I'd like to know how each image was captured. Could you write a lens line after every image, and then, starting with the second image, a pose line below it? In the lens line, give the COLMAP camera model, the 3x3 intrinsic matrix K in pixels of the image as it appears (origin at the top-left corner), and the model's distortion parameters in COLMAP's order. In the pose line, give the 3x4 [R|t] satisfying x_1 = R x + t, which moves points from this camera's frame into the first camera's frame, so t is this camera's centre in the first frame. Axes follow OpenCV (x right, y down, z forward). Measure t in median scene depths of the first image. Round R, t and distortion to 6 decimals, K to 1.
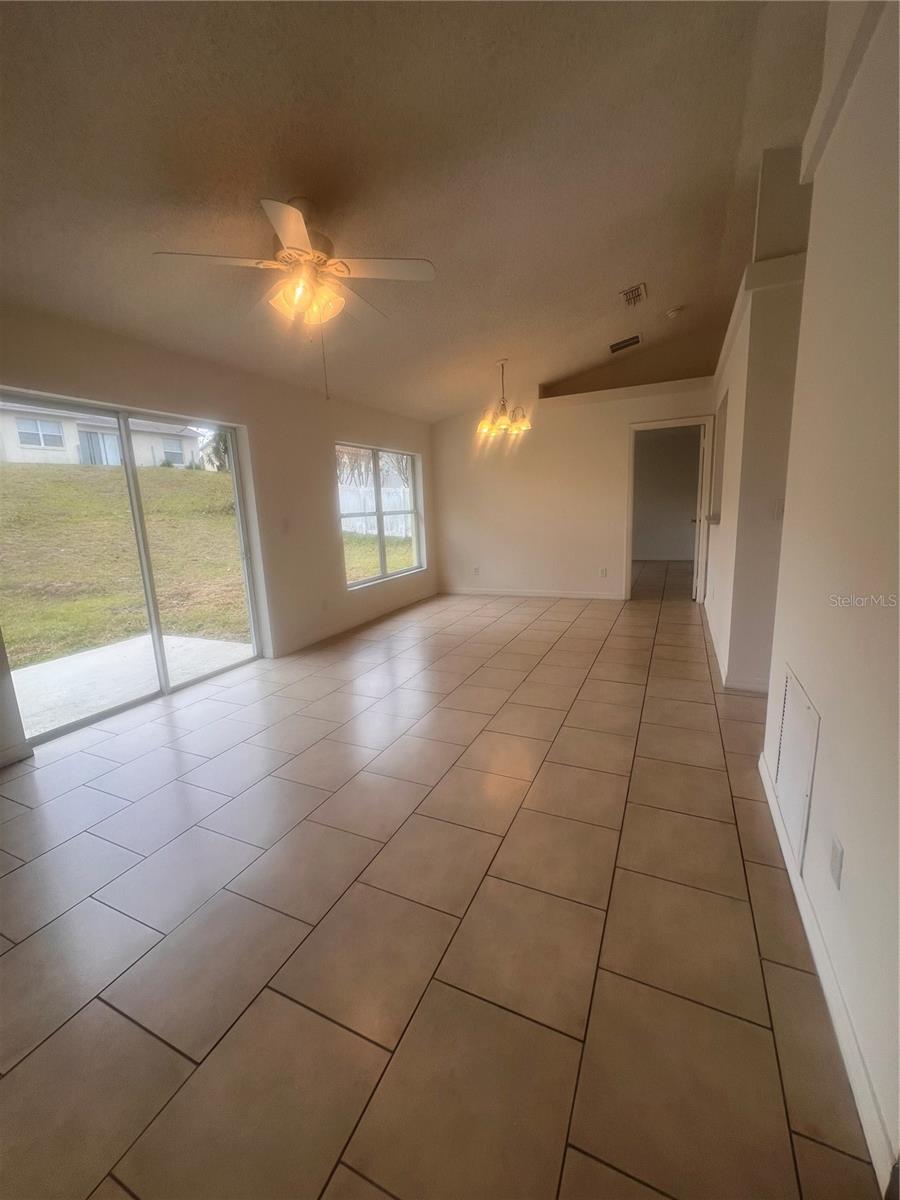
lens RADIAL K [[484.3, 0, 454.3], [0, 484.3, 597.1], [0, 0, 1]] dist [-0.011149, 0.002374]
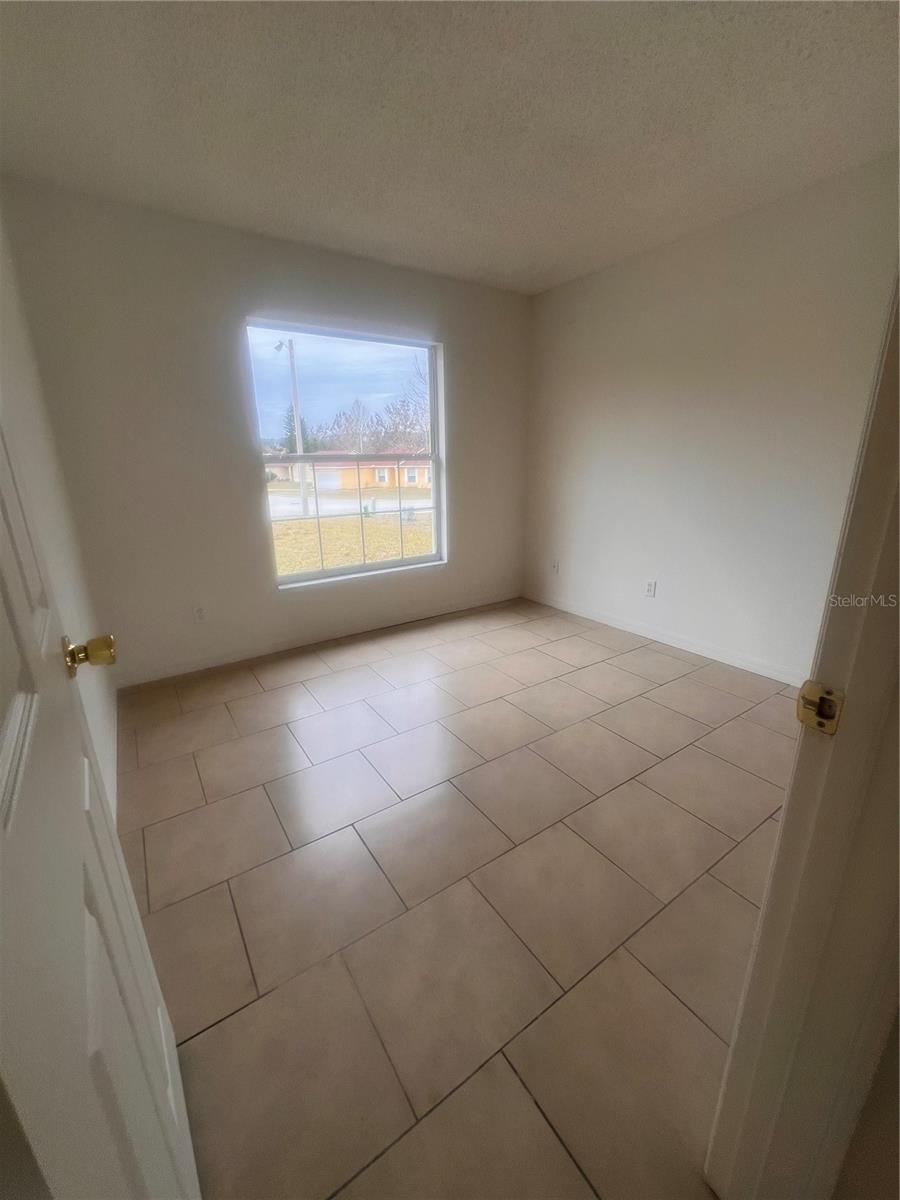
lens RADIAL K [[490.2, 0, 460.6], [0, 490.2, 606.6], [0, 0, 1]] dist [-0.003693, 0.000116]
pose [[0.864991, 0.183995, -0.466837, 0.225198], [-0.117861, 0.978819, 0.167400, -0.103149], [0.487749, -0.089778, 0.868355, 0.501152]]
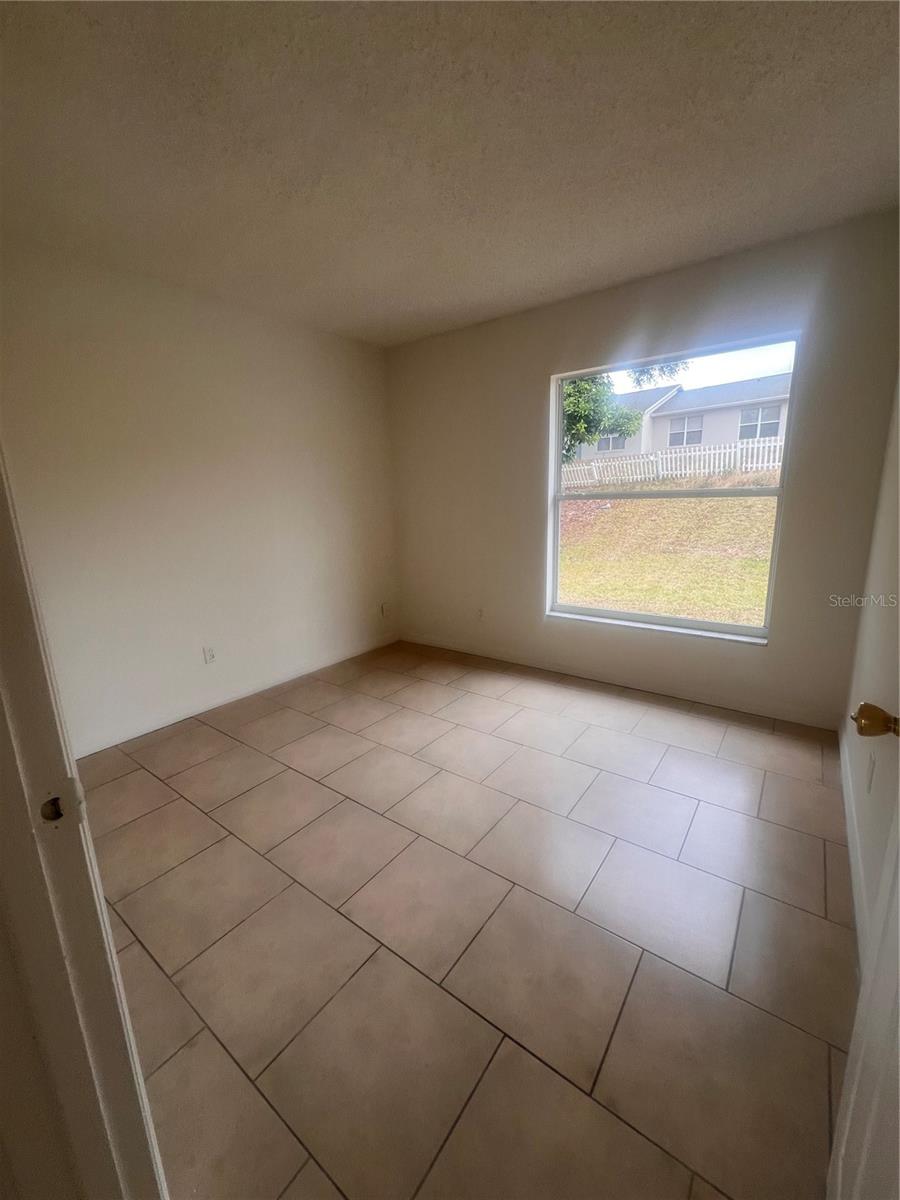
lens RADIAL K [[490.2, 0, 447.5], [0, 490.2, 596.4], [0, 0, 1]] dist [-0.003693, 0.000116]
pose [[-0.208843, 0.237097, -0.948773, 0.313164], [-0.153210, 0.950254, 0.271192, -0.141868], [0.965873, 0.201998, -0.162128, 0.725764]]
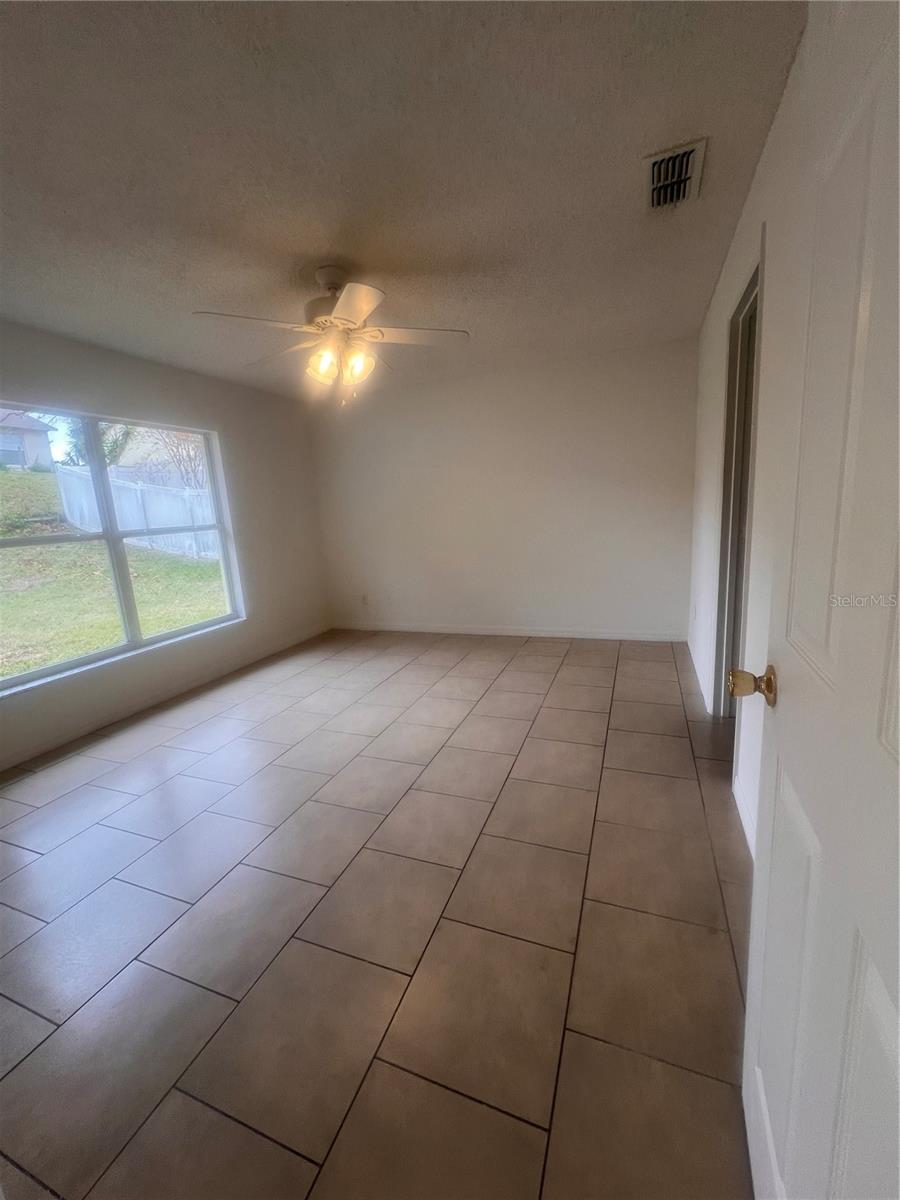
lens RADIAL K [[484.3, 0, 441.2], [0, 484.3, 603.7], [0, 0, 1]] dist [-0.011149, 0.002374]
pose [[0.998924, -0.027414, 0.037418, 0.166576], [0.027107, 0.999595, 0.008680, -0.074446], [-0.037641, -0.007657, 0.999262, 0.365349]]
